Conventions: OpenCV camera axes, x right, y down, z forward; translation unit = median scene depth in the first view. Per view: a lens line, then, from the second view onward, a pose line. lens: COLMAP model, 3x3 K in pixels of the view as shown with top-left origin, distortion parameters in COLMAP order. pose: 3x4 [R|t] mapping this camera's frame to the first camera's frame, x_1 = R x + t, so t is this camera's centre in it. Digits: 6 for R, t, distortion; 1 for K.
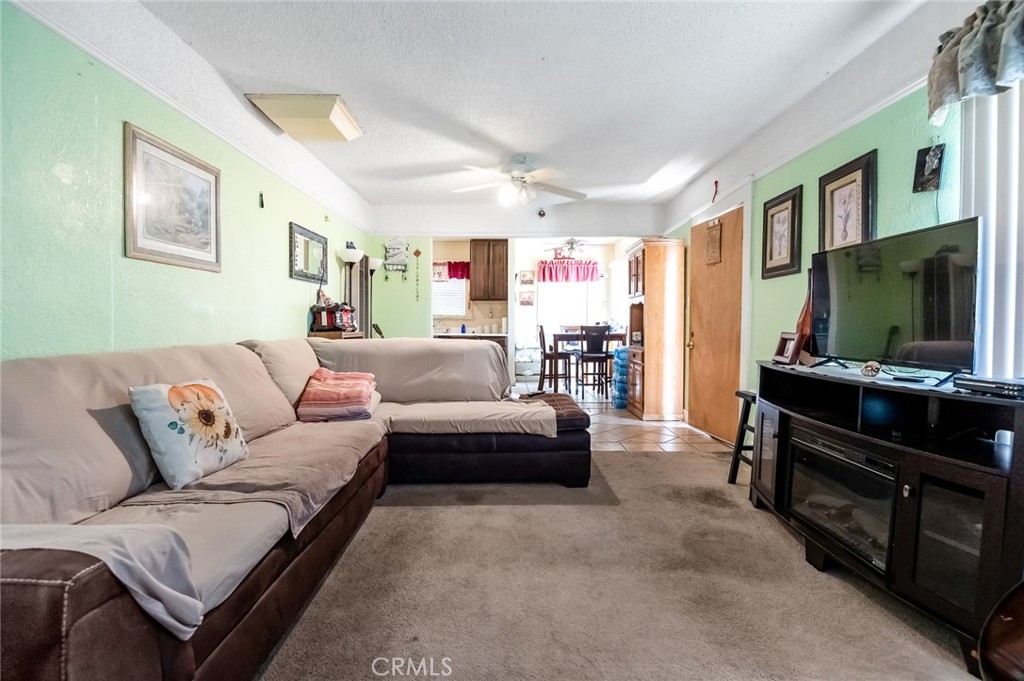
lens RADIAL K [[486.1, 0, 513.8], [0, 486.1, 315.4], [0, 0, 1]] dist [-0.025871, -0.000209]
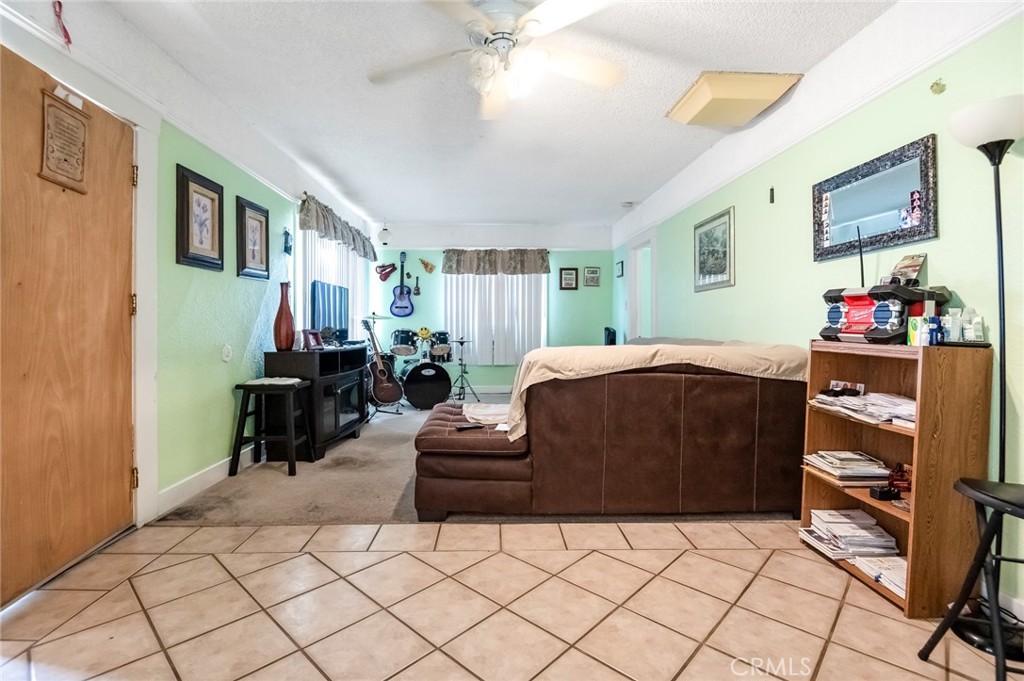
lens RADIAL K [[486.1, 0, 513.8], [0, 486.1, 315.4], [0, 0, 1]] dist [-0.025871, -0.000209]
pose [[-0.999874, -0.010903, -0.011520, -0.006758], [-0.010461, 0.999234, -0.037720, 0.013880], [0.011923, -0.037595, -0.999222, 0.765953]]
